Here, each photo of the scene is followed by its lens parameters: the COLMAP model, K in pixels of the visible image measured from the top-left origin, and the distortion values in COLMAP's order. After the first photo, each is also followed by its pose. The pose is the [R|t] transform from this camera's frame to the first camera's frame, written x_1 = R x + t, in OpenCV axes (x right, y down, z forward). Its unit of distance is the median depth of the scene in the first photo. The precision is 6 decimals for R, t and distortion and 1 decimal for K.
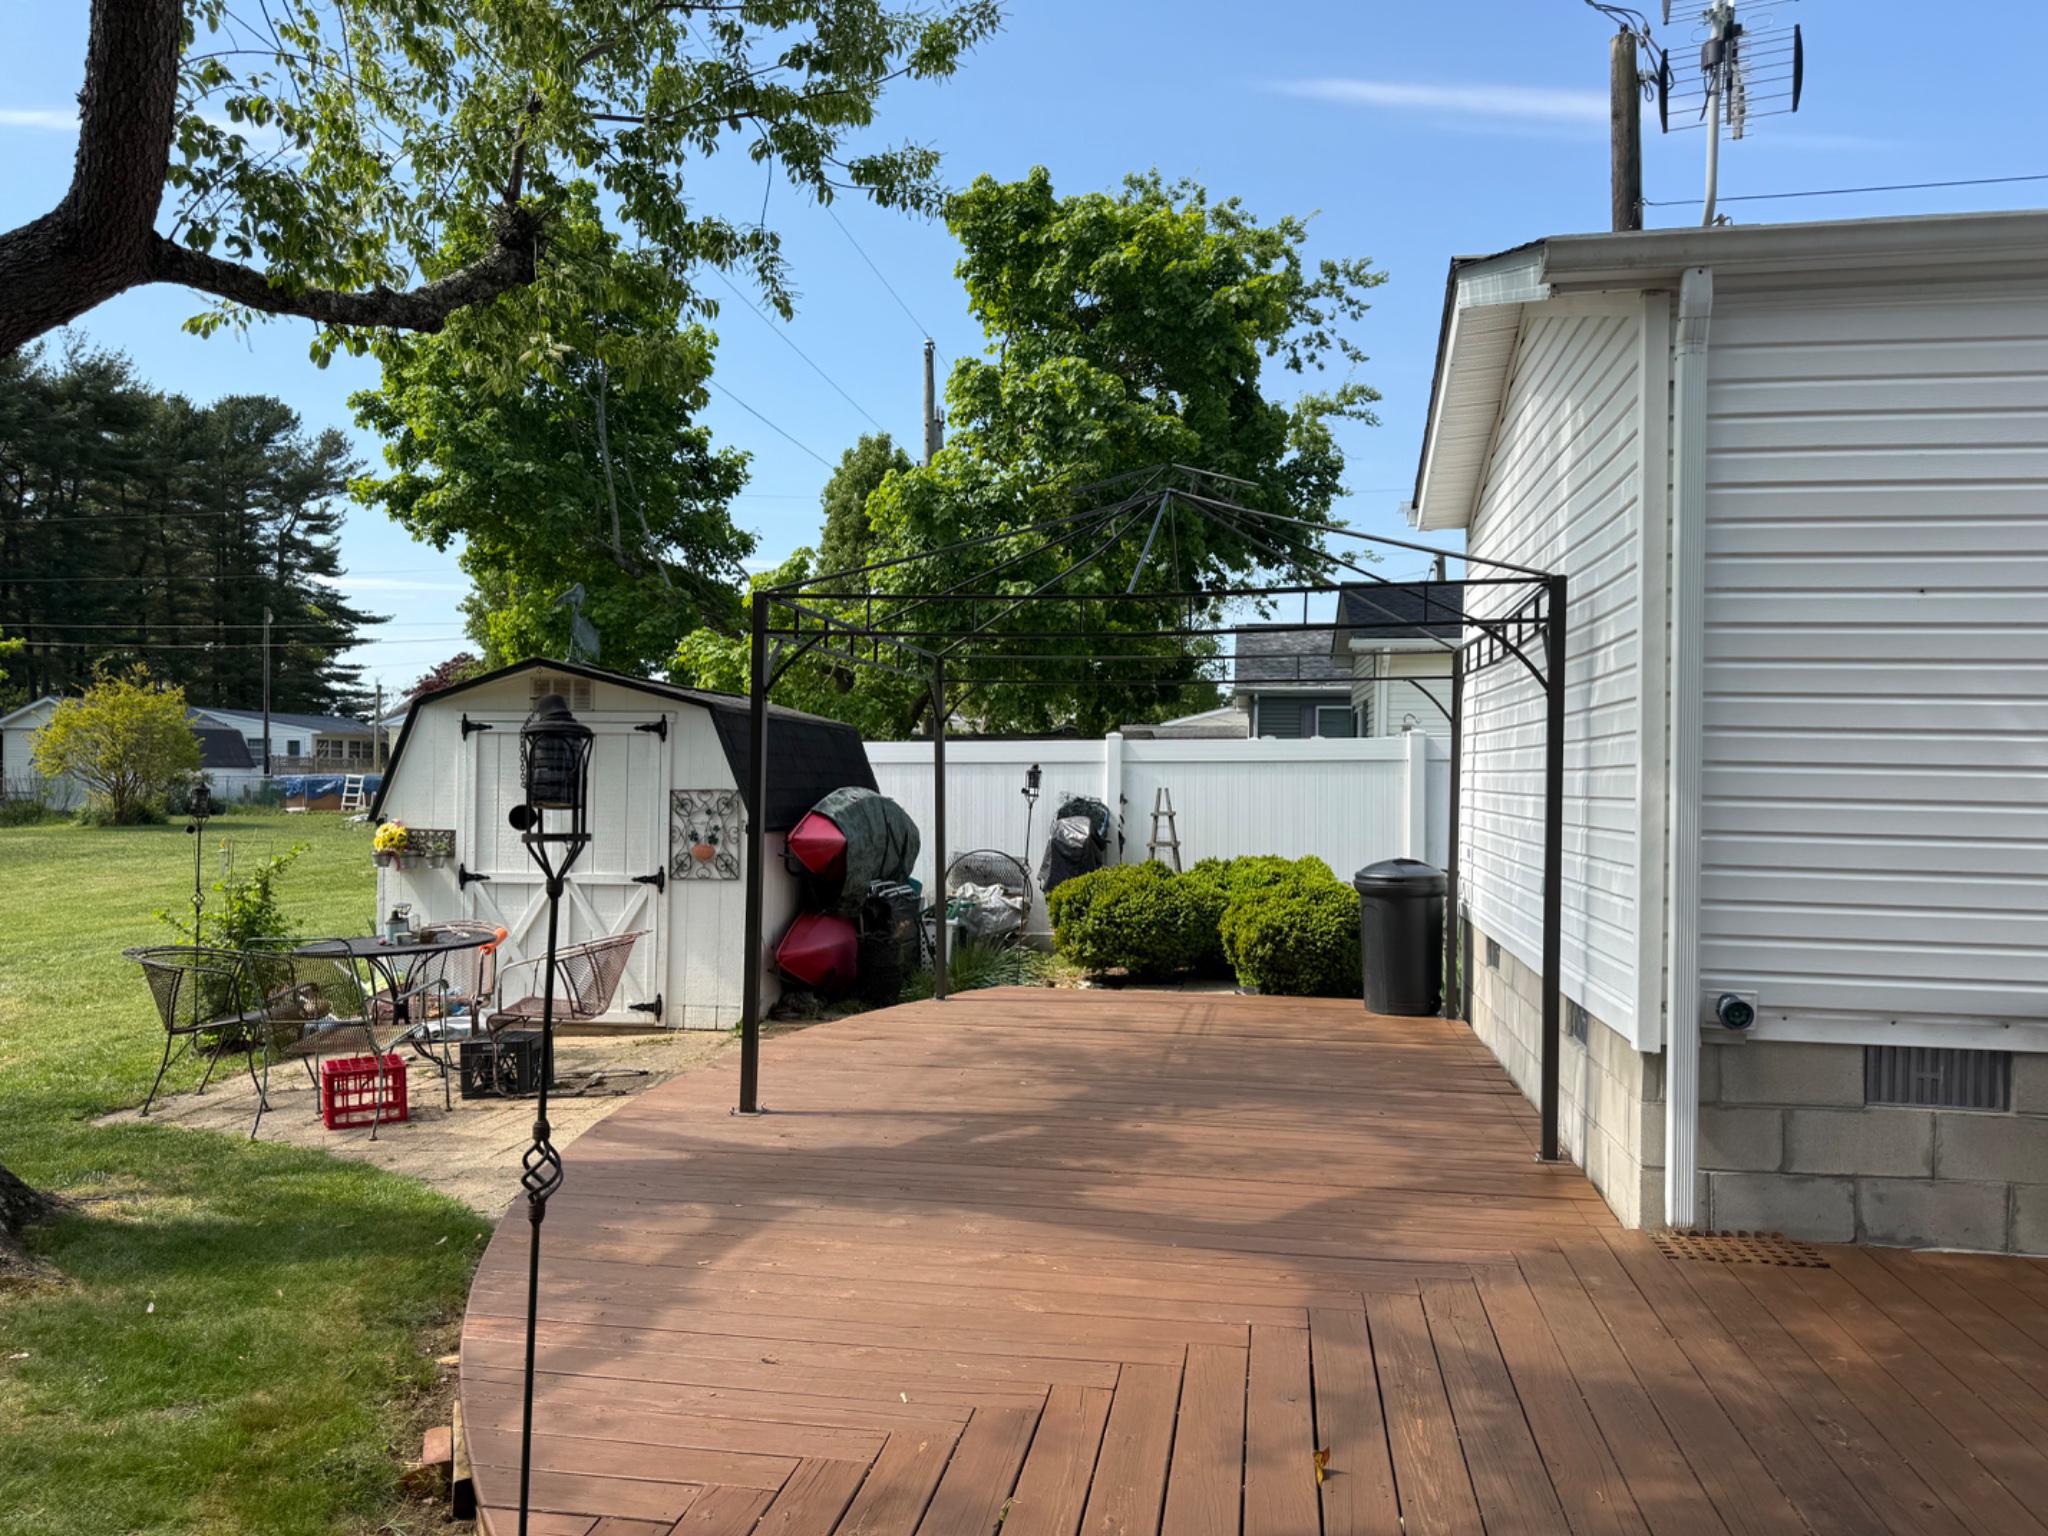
lens RADIAL K [[1429.3, 0, 1034.3], [0, 1429.3, 773.3], [0, 0, 1]] dist [0.077847, -0.106671]
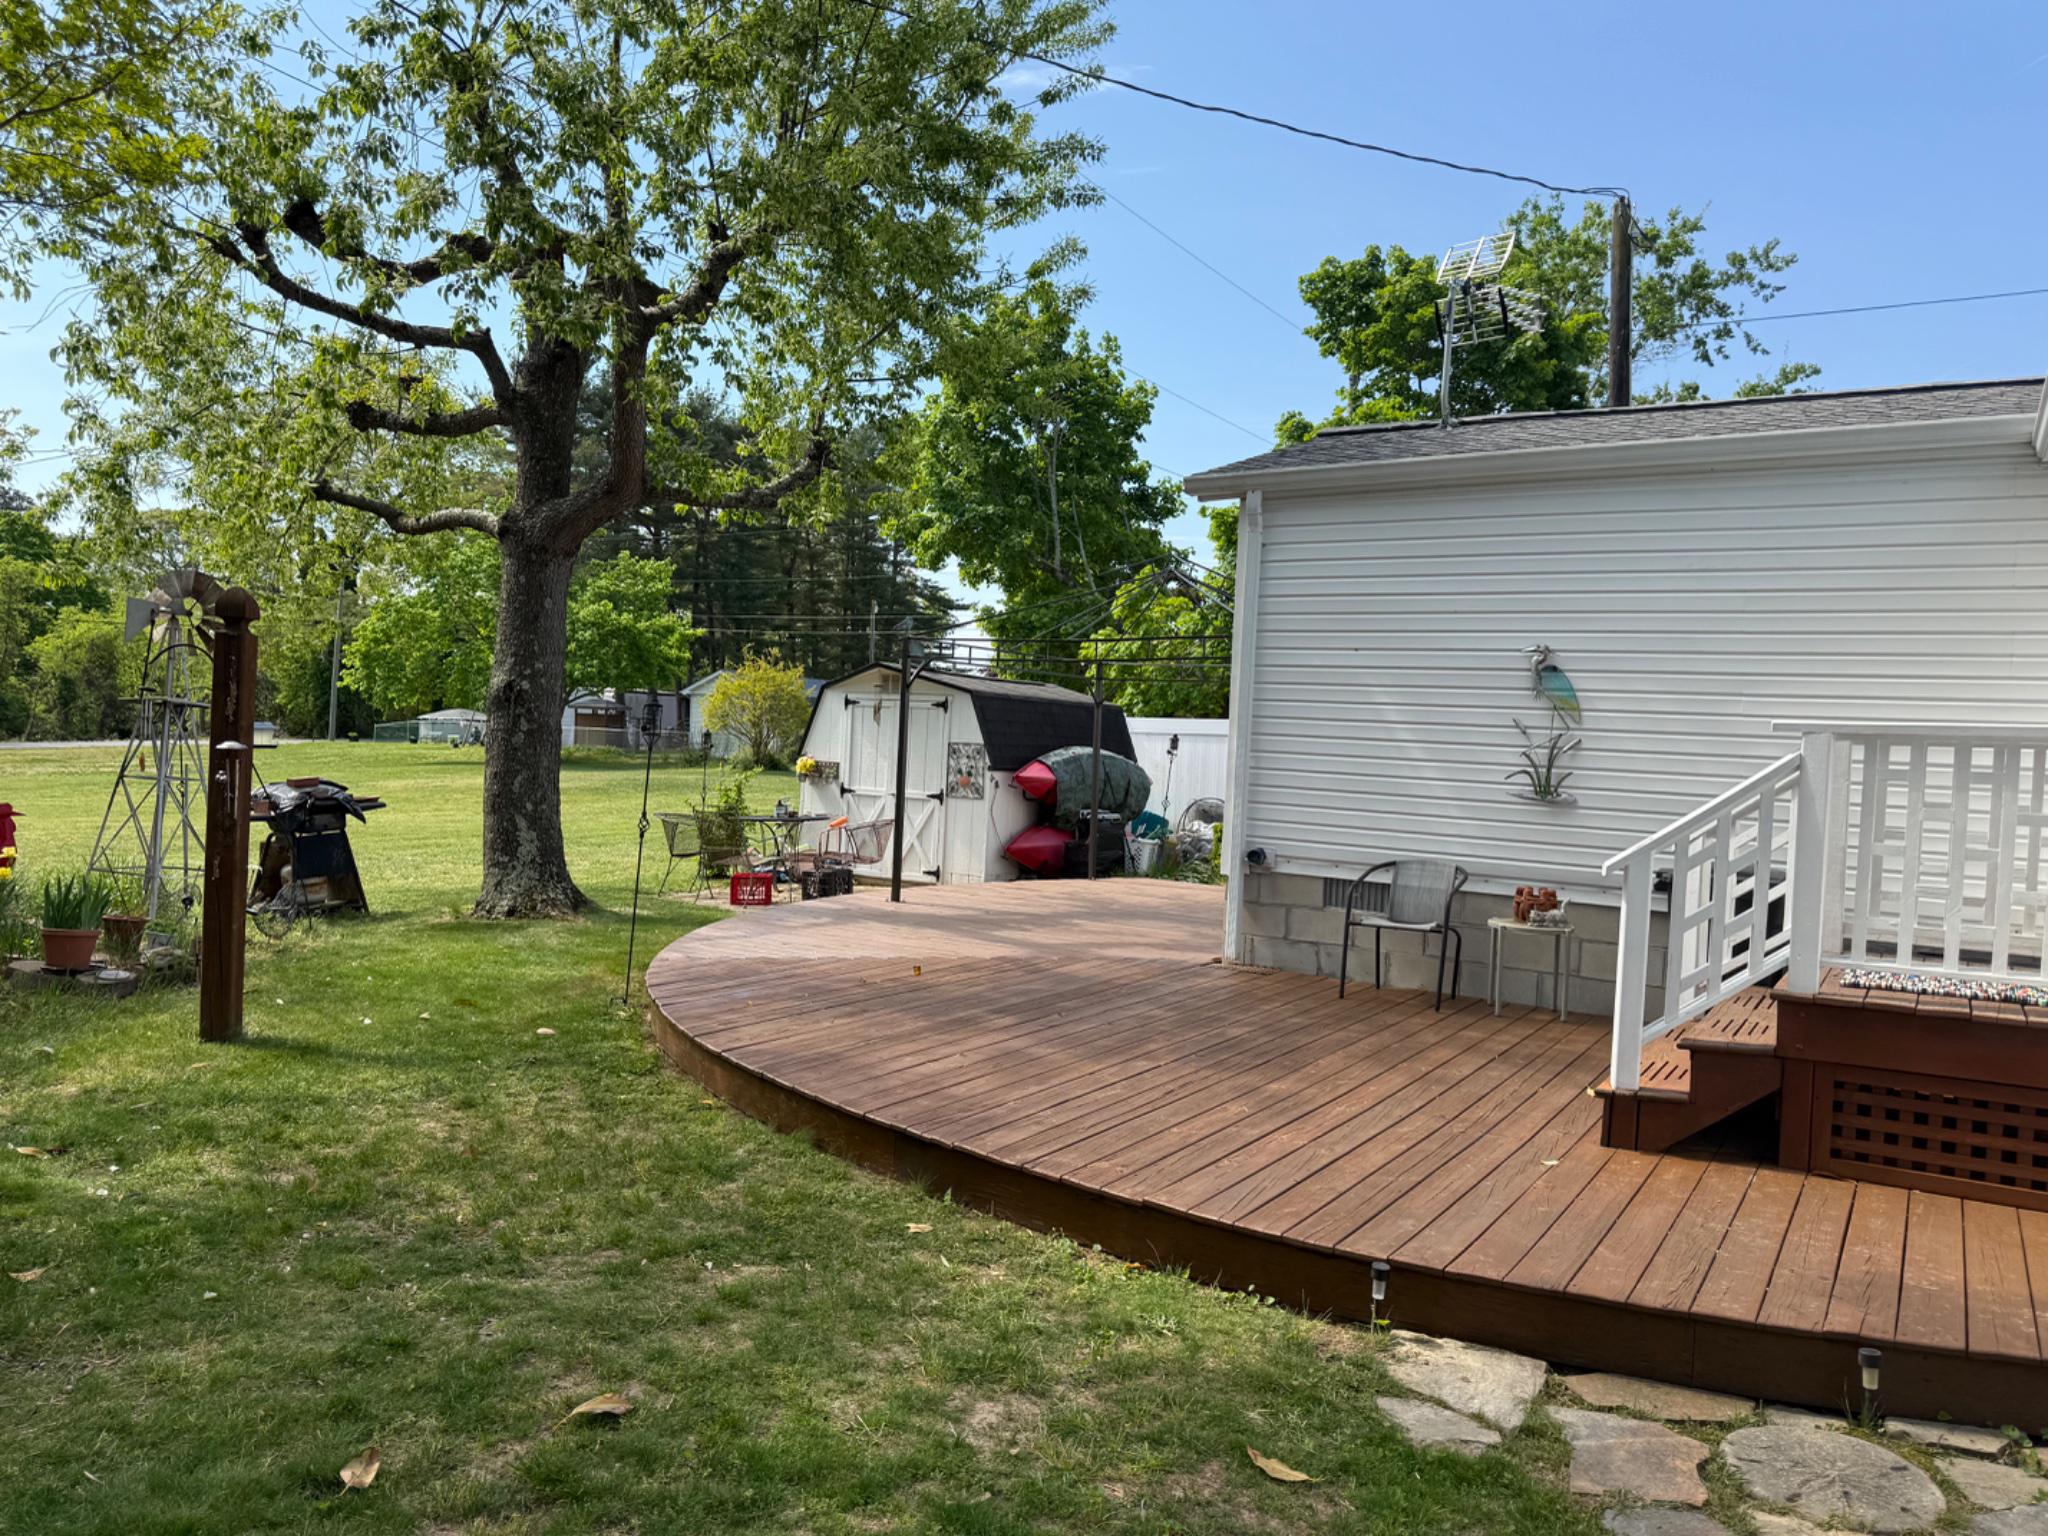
lens RADIAL K [[1429.3, 0, 1033.9], [0, 1429.3, 779.0], [0, 0, 1]] dist [0.077847, -0.106671]
pose [[0.921119, 0.040885, -0.387128, 0.465609], [-0.033497, 0.999105, 0.025814, 0.007218], [0.387837, -0.010811, 0.921664, -0.468461]]
